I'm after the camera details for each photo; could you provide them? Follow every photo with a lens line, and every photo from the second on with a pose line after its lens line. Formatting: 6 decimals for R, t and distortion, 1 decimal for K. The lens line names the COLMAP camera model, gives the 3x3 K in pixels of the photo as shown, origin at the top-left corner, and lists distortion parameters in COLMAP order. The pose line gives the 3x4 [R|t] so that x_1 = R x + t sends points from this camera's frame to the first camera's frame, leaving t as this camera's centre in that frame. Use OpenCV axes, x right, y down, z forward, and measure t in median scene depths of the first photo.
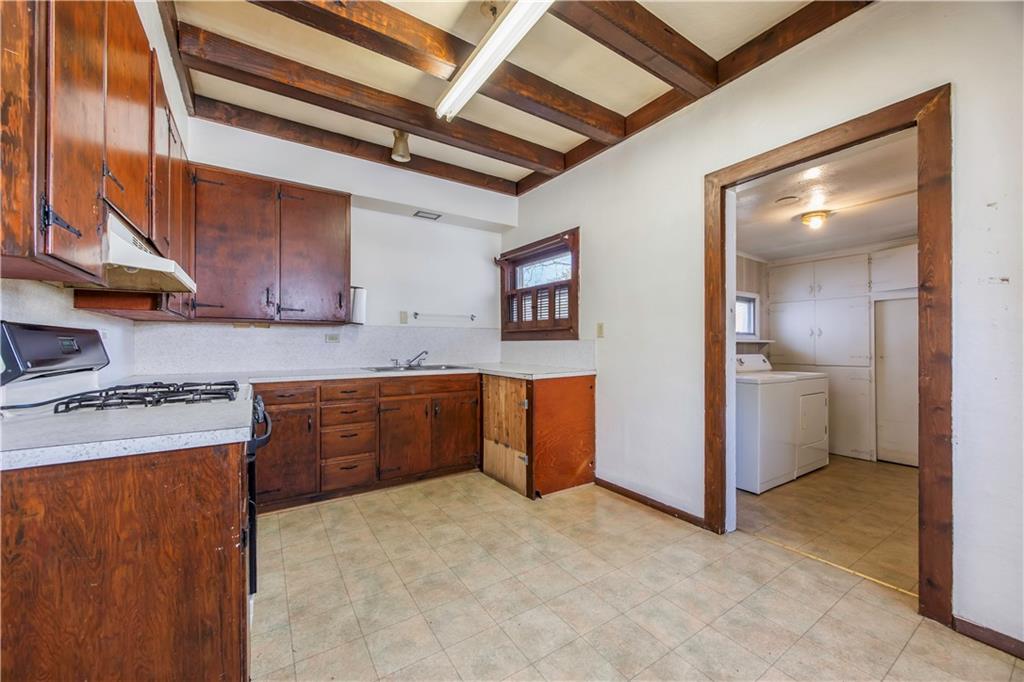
lens RADIAL K [[393.9, 0, 510.8], [0, 393.9, 342.5], [0, 0, 1]] dist [-0.000631, -0.000039]
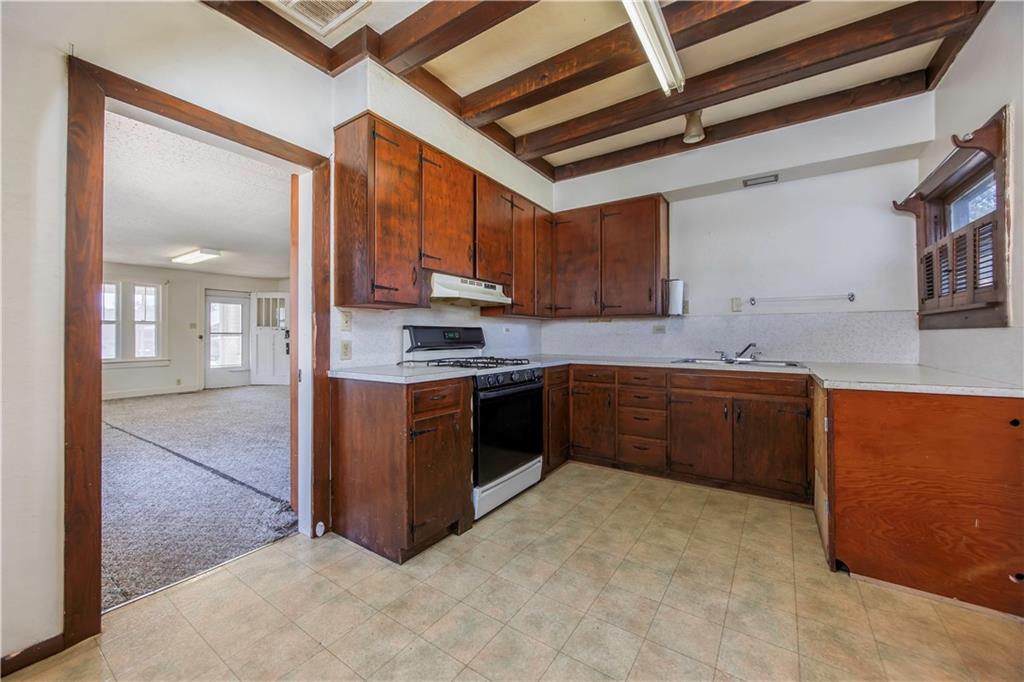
lens RADIAL K [[393.9, 0, 506.3], [0, 393.9, 332.9], [0, 0, 1]] dist [-0.000631, -0.000039]
pose [[0.376780, -0.003472, -0.926296, 0.451487], [0.002266, 0.999993, -0.002827, 0.000724], [0.926300, -0.001033, 0.376786, 0.237272]]
